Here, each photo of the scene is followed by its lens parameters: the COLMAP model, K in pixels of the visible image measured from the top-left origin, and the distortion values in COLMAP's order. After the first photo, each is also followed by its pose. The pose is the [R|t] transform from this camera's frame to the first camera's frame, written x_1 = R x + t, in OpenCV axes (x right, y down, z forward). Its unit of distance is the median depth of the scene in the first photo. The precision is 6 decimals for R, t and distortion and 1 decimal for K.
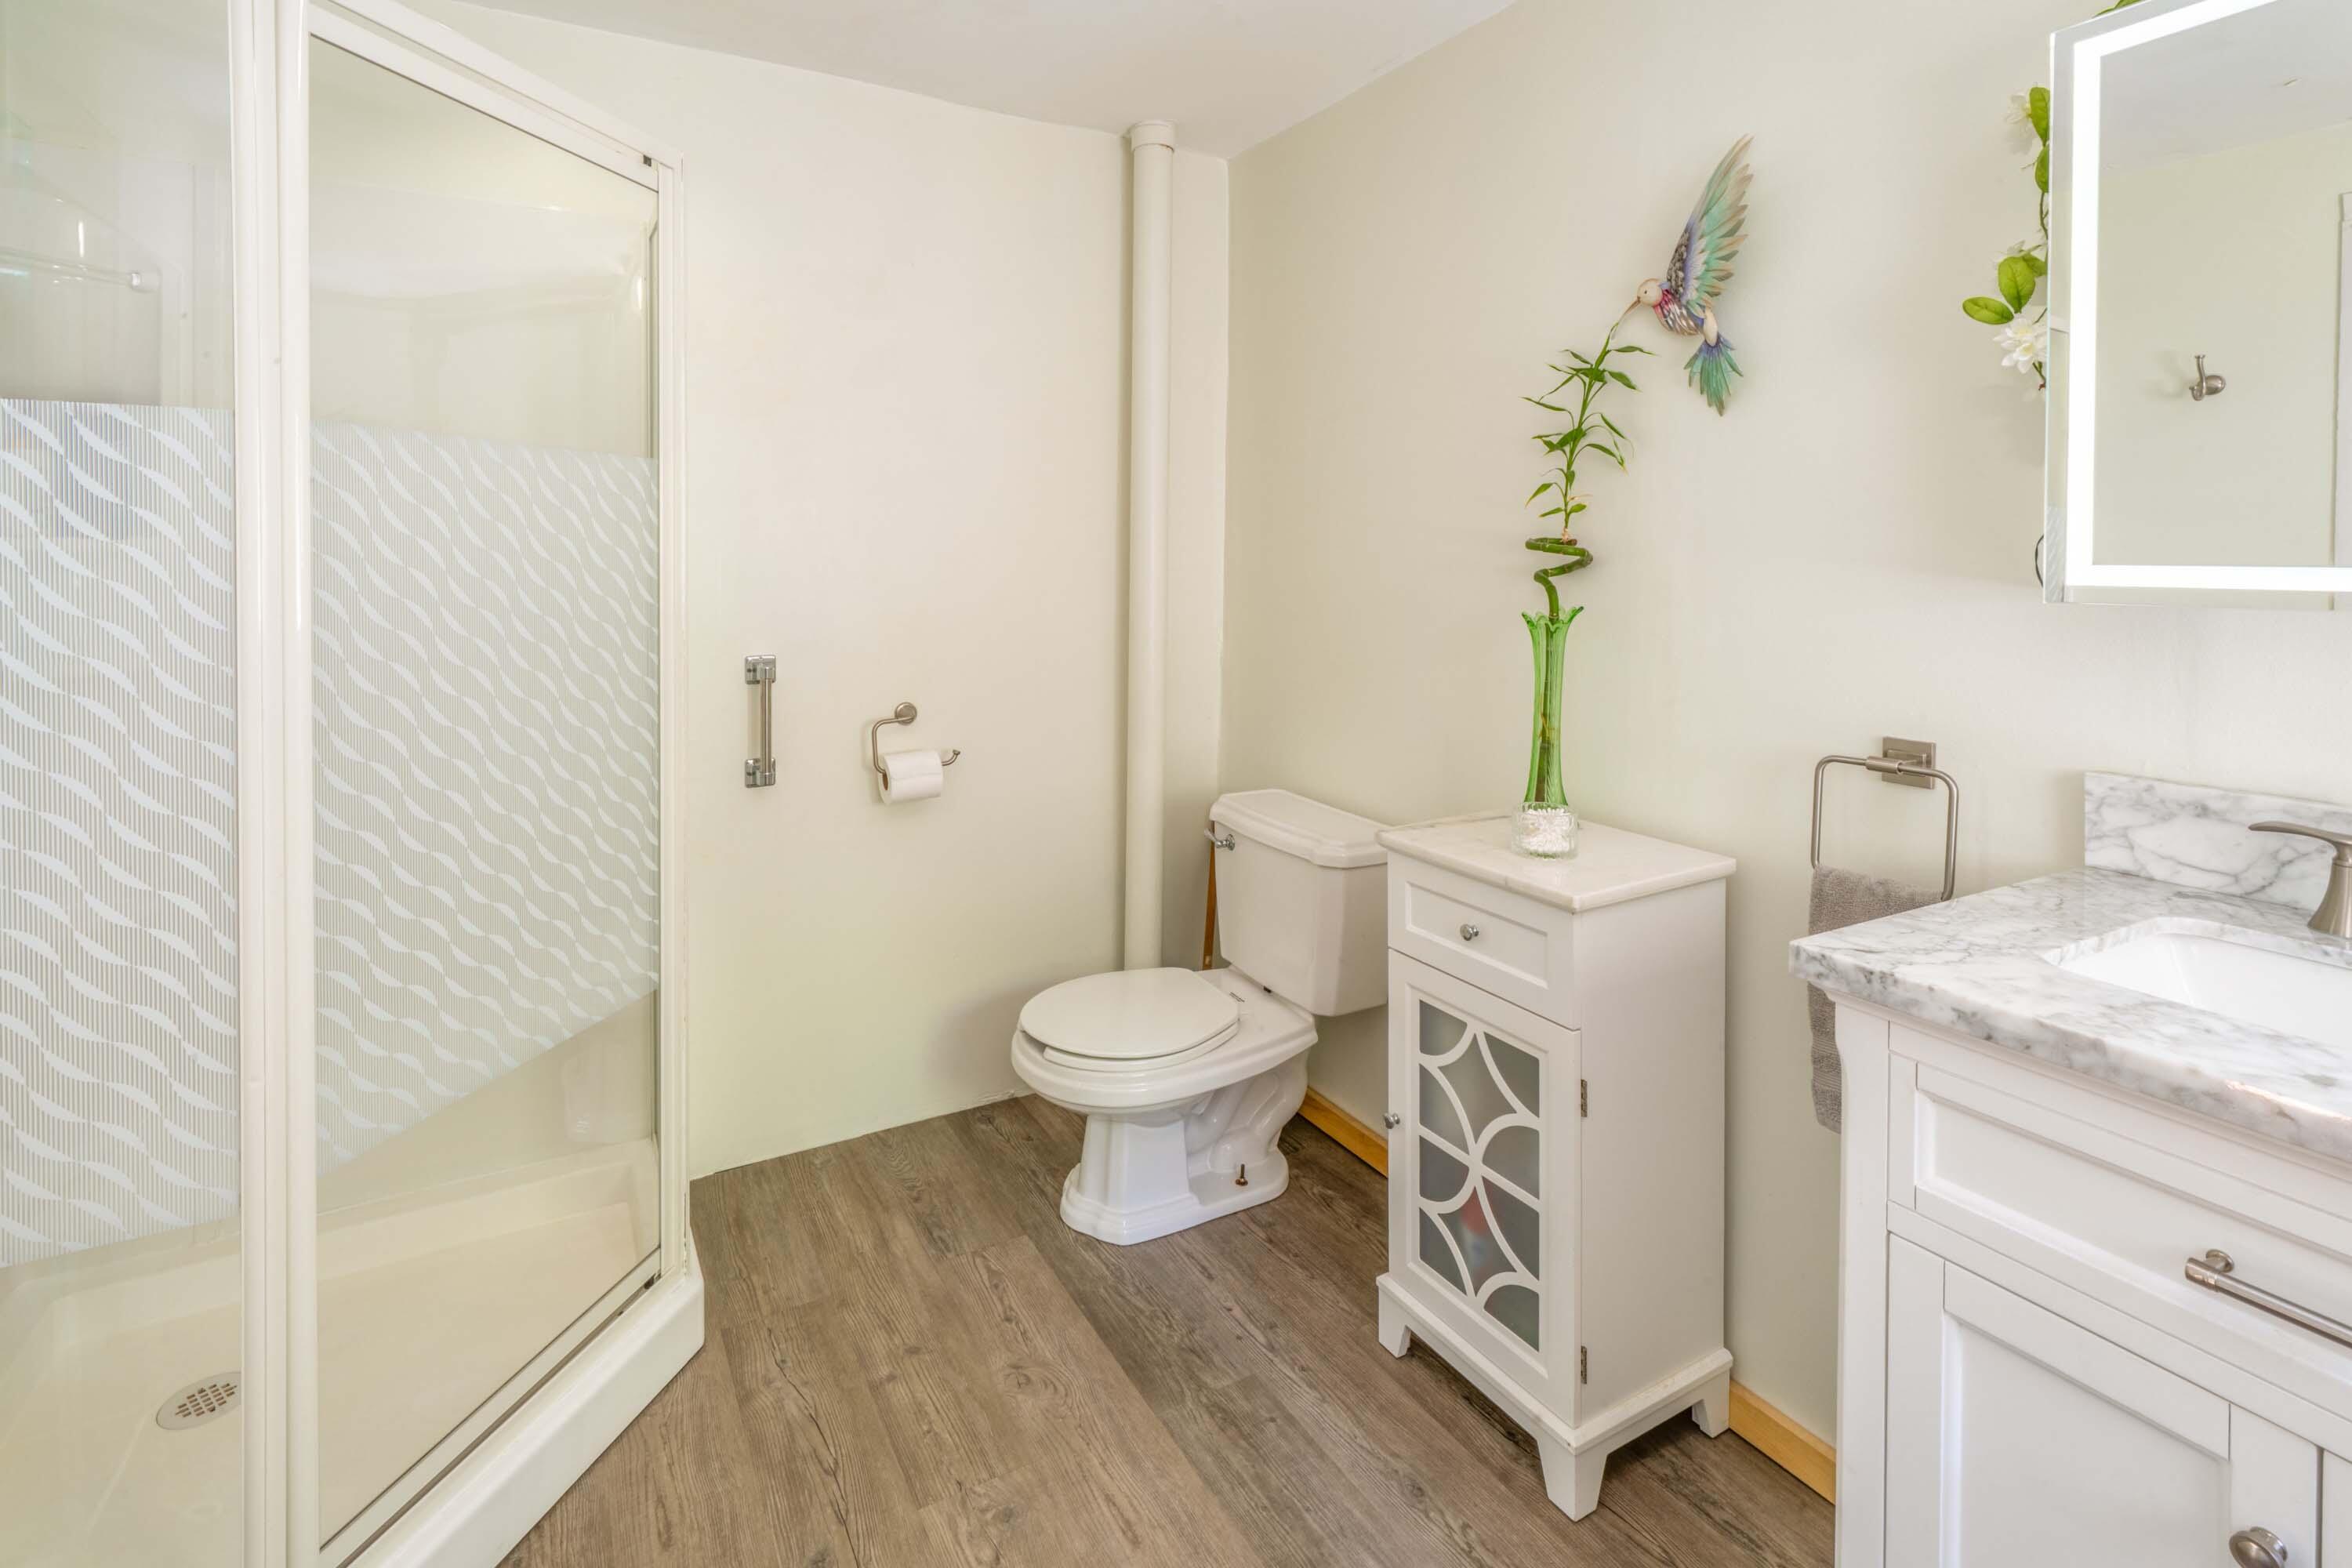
lens RADIAL K [[1097.8, 0, 1133.6], [0, 1097.8, 570.1], [0, 0, 1]] dist [0.000062, 0.000450]
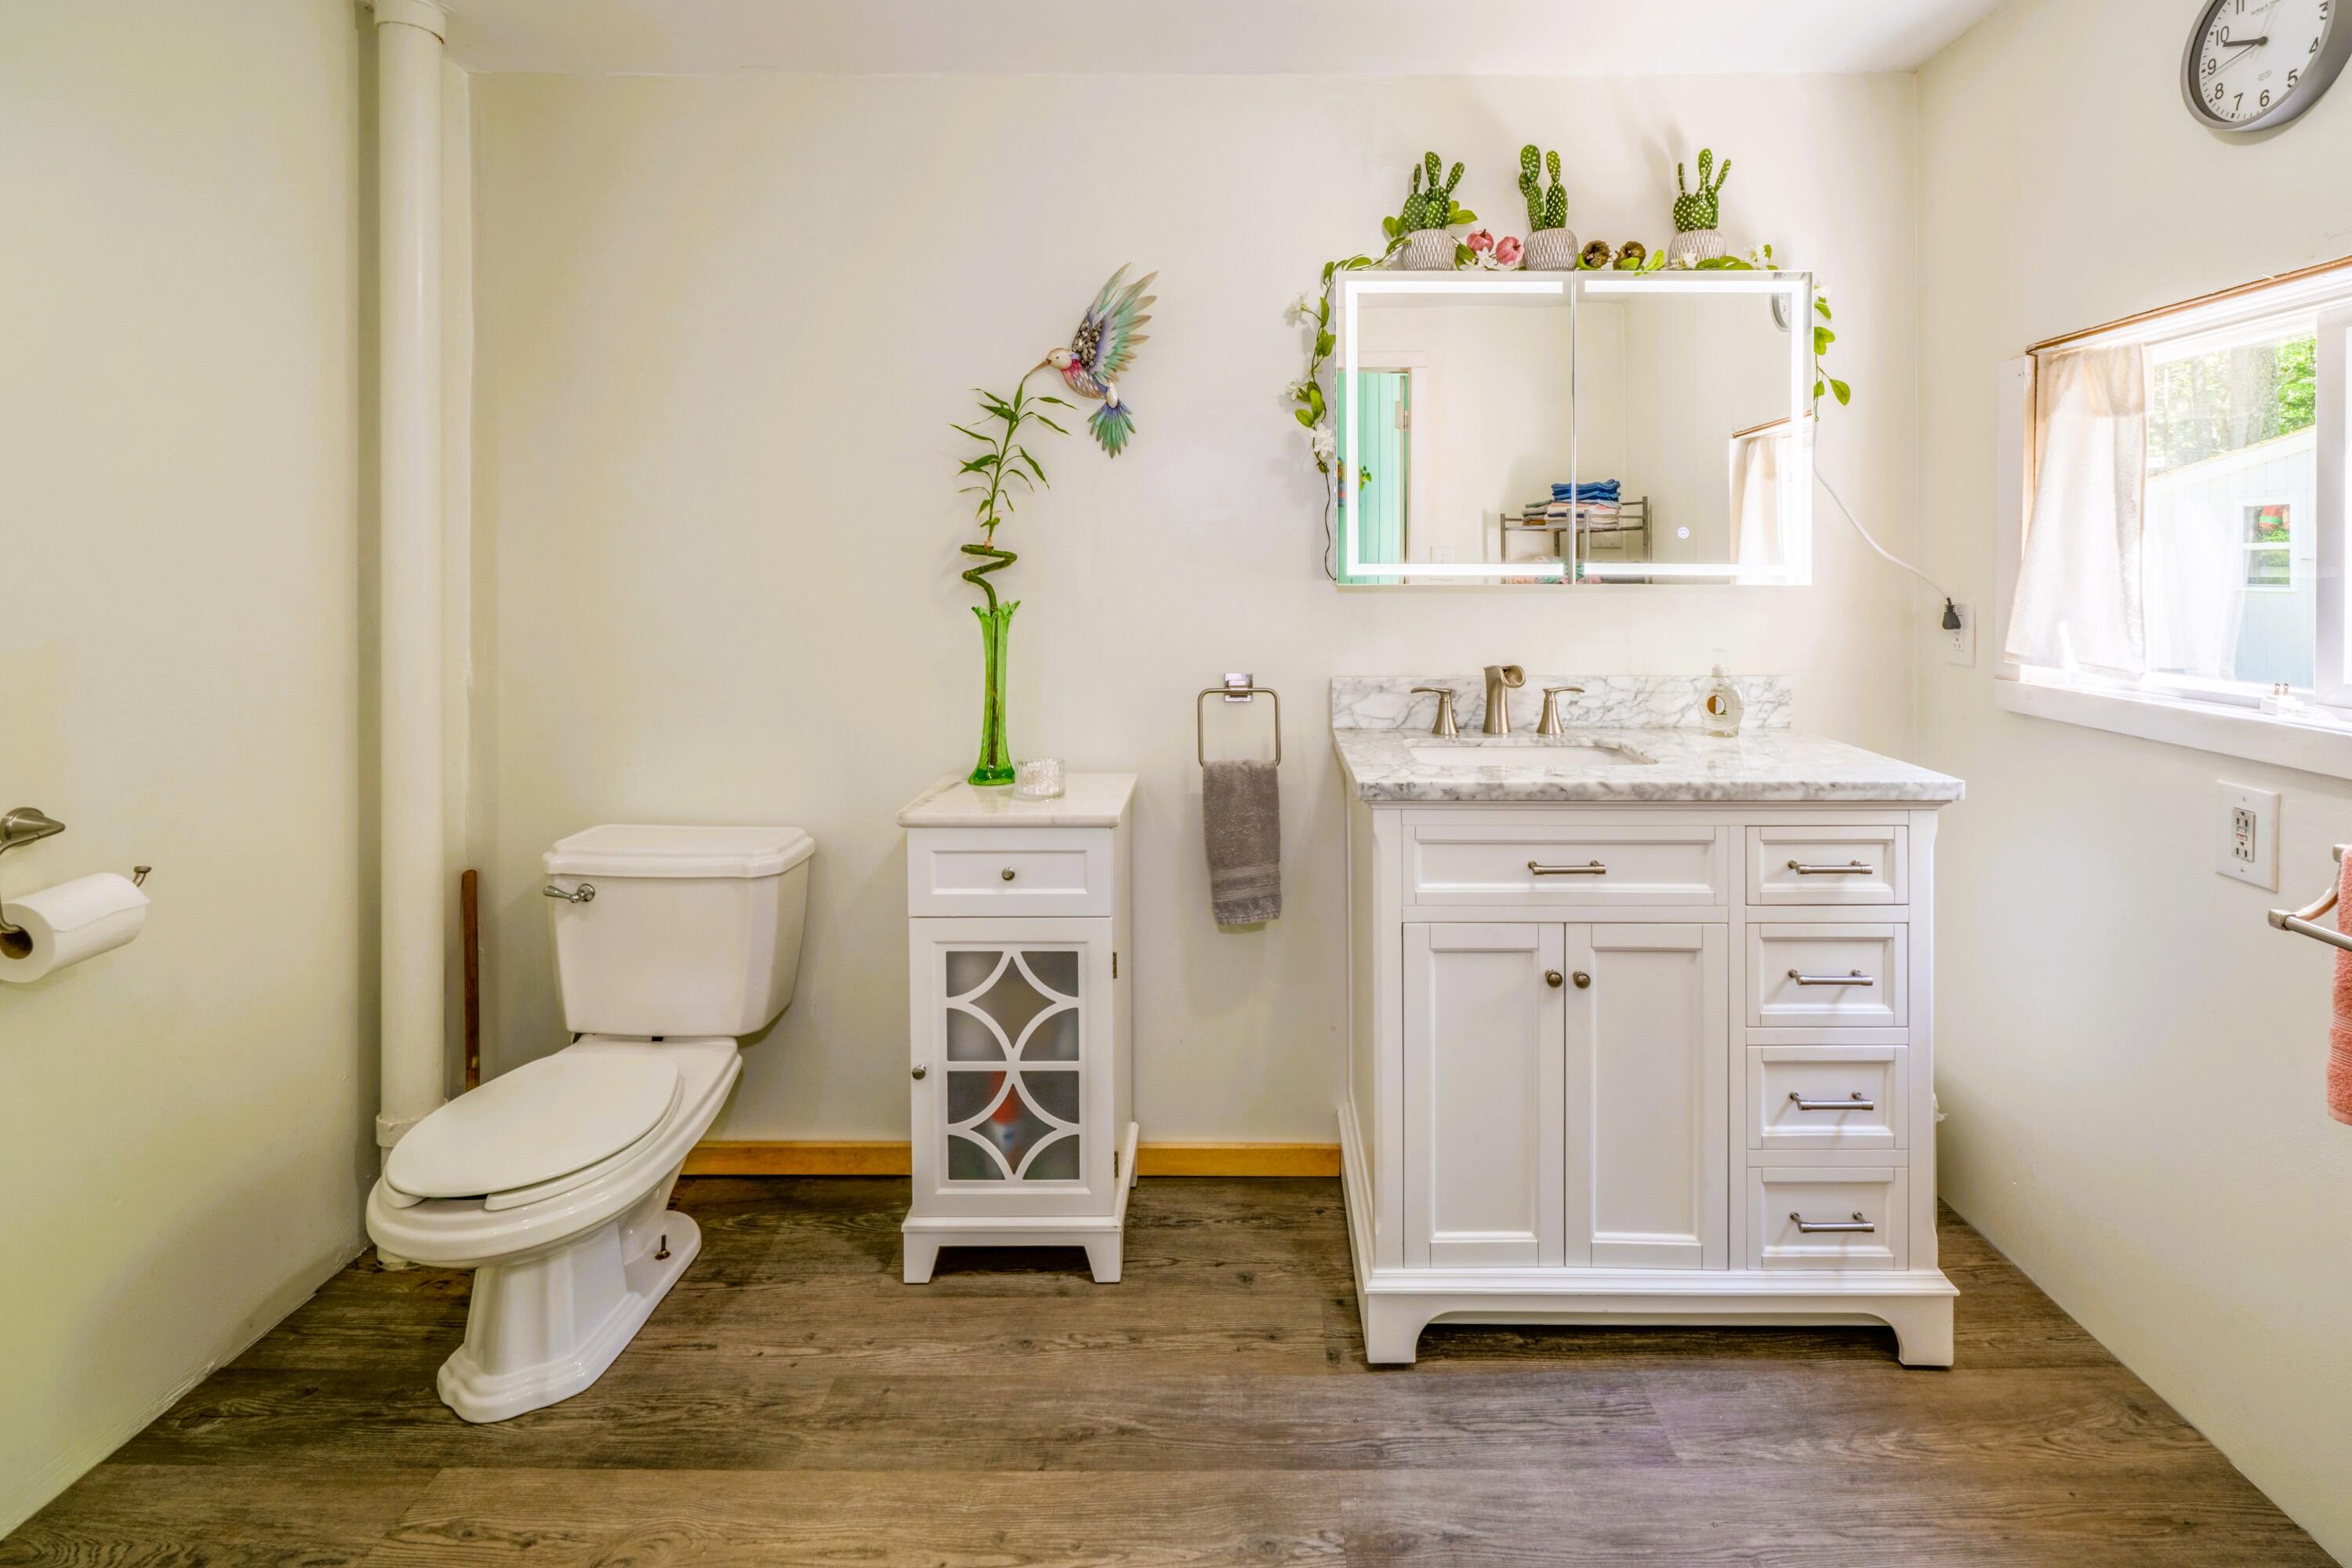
lens RADIAL K [[1099.0, 0, 1228.1], [0, 1099.0, 566.6], [0, 0, 1]] dist [0.000248, 0.000485]
pose [[0.476146, -0.007468, 0.879335, -0.627150], [0.010611, 0.999940, 0.002746, -0.005886], [-0.879302, 0.008023, 0.476196, 0.212815]]
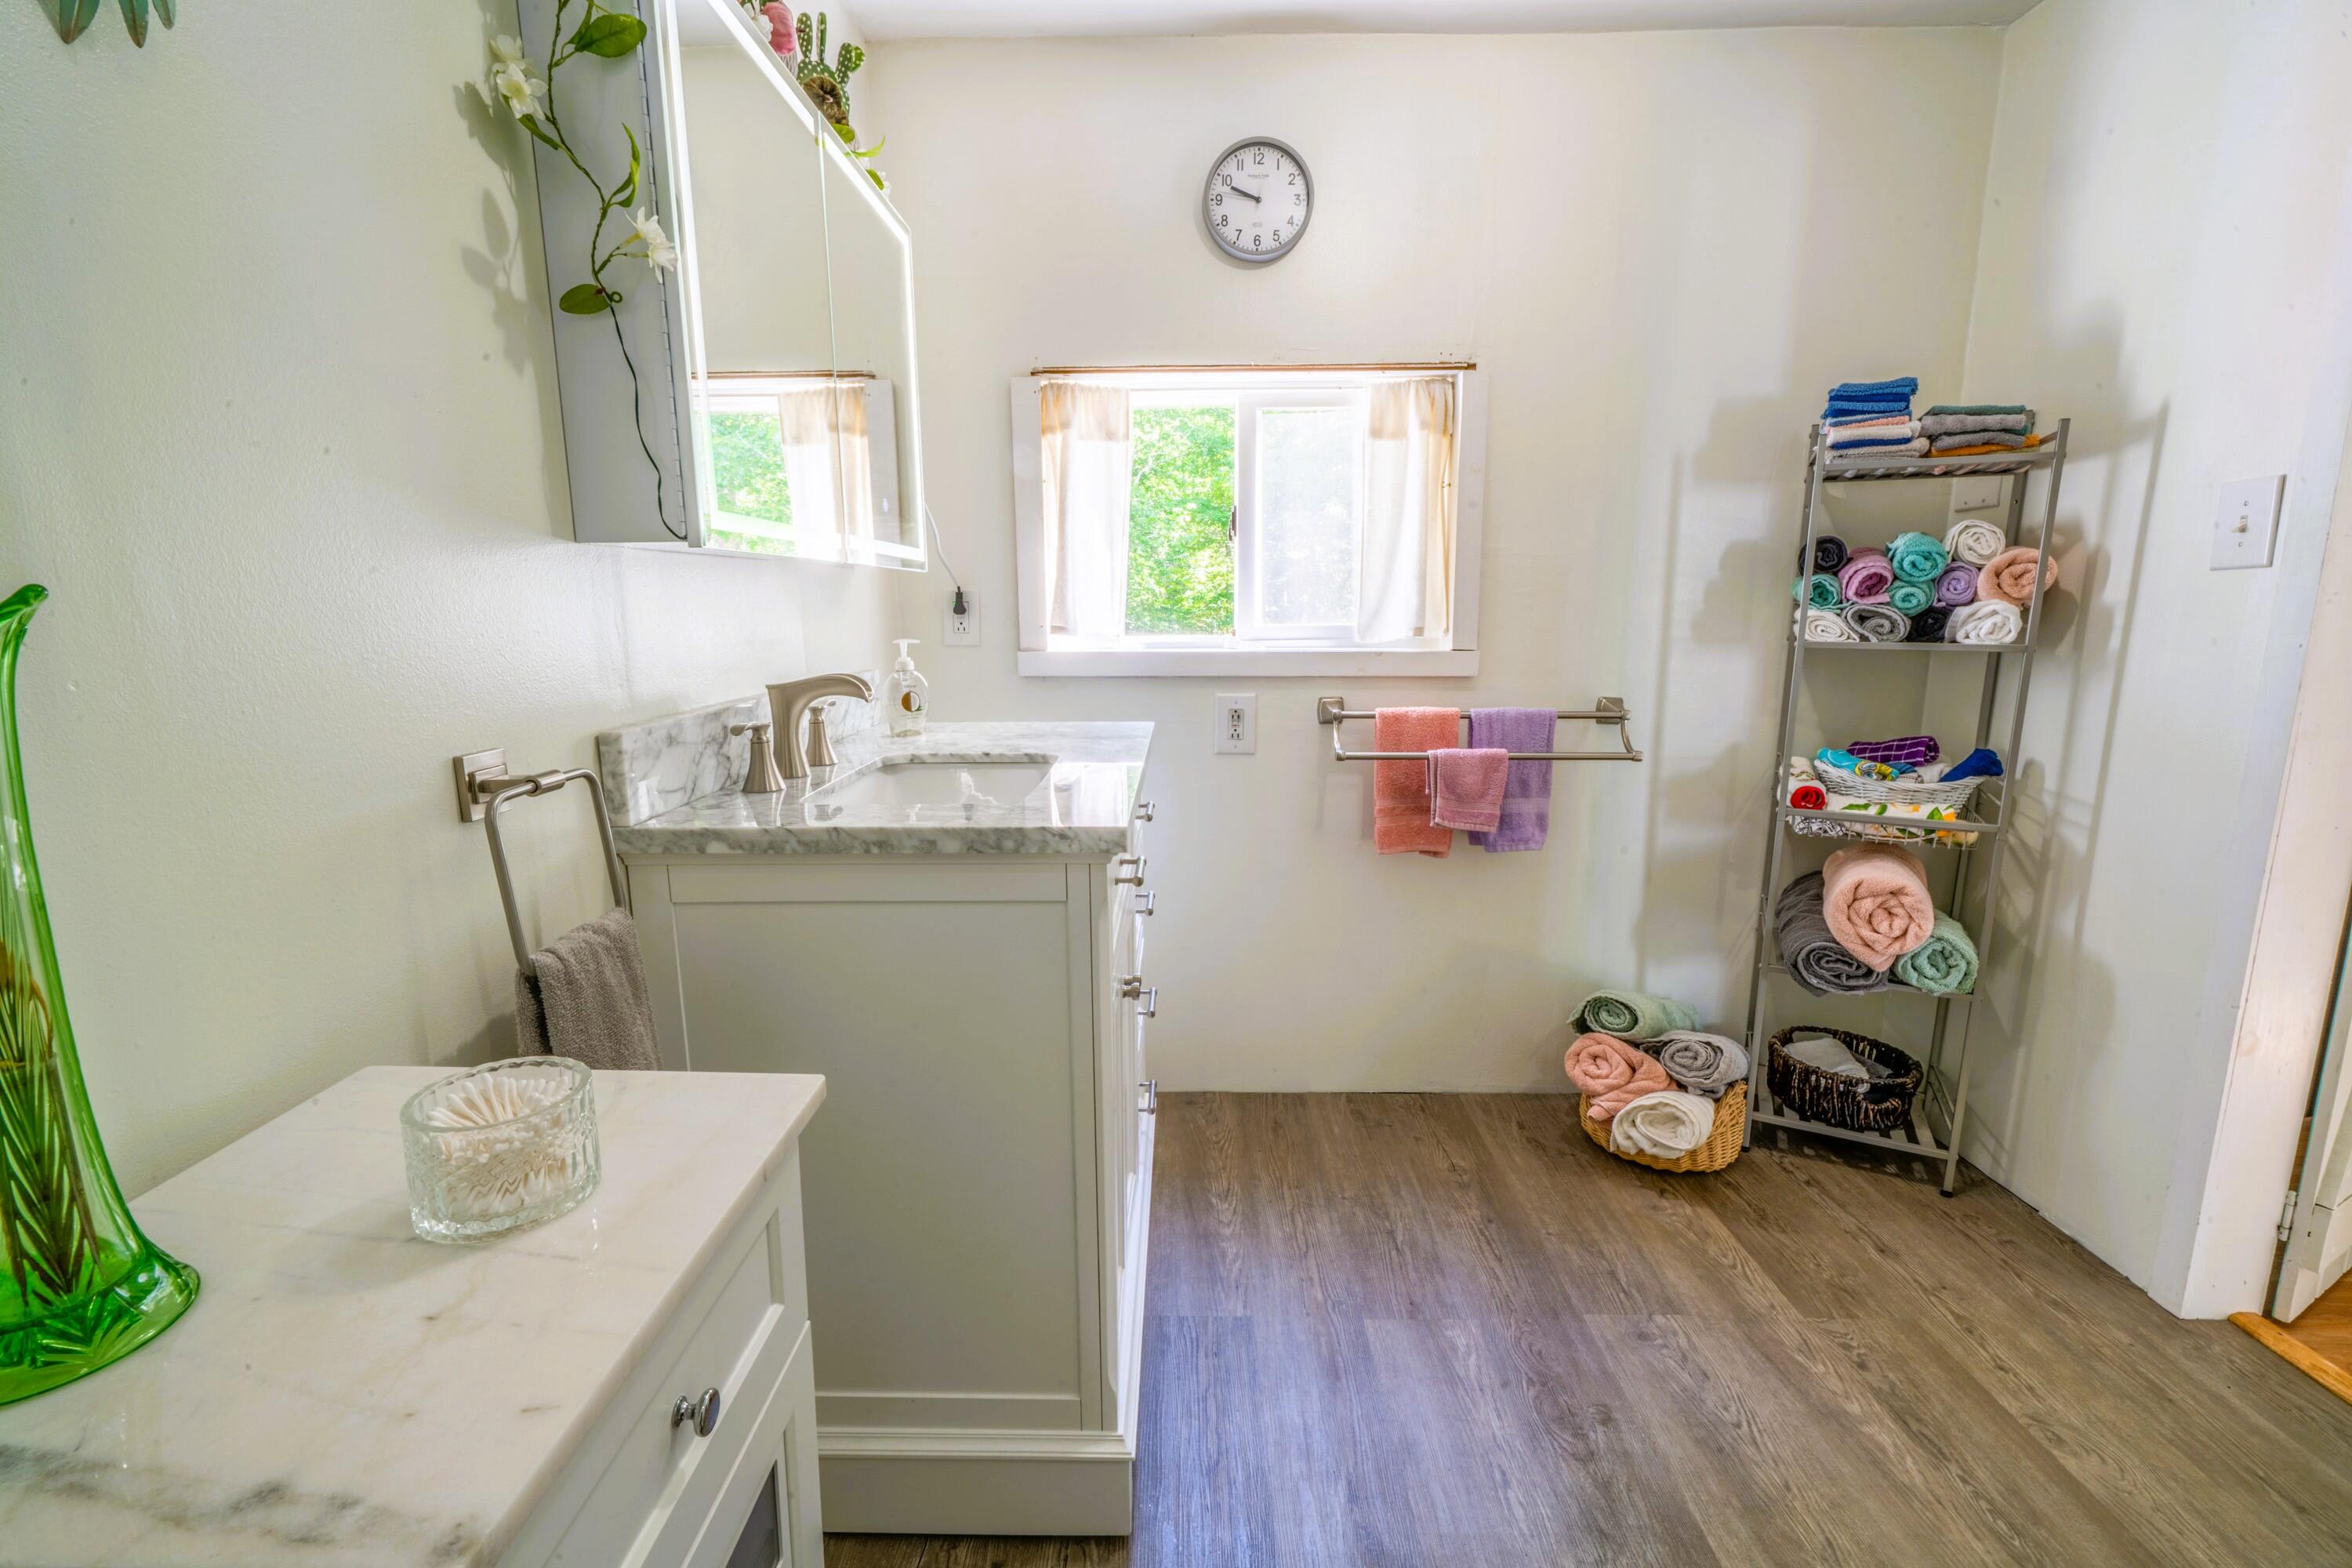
lens RADIAL K [[1030.0, 0, 1176.0], [0, 1030.0, 784.0], [0, 0, 1]] dist [-0.001741, -0.000303]
pose [[-0.879582, -0.084798, 0.468128, 0.010674], [0.005874, 0.981976, 0.188915, 0.046433], [-0.475710, 0.168916, -0.863231, 1.181317]]
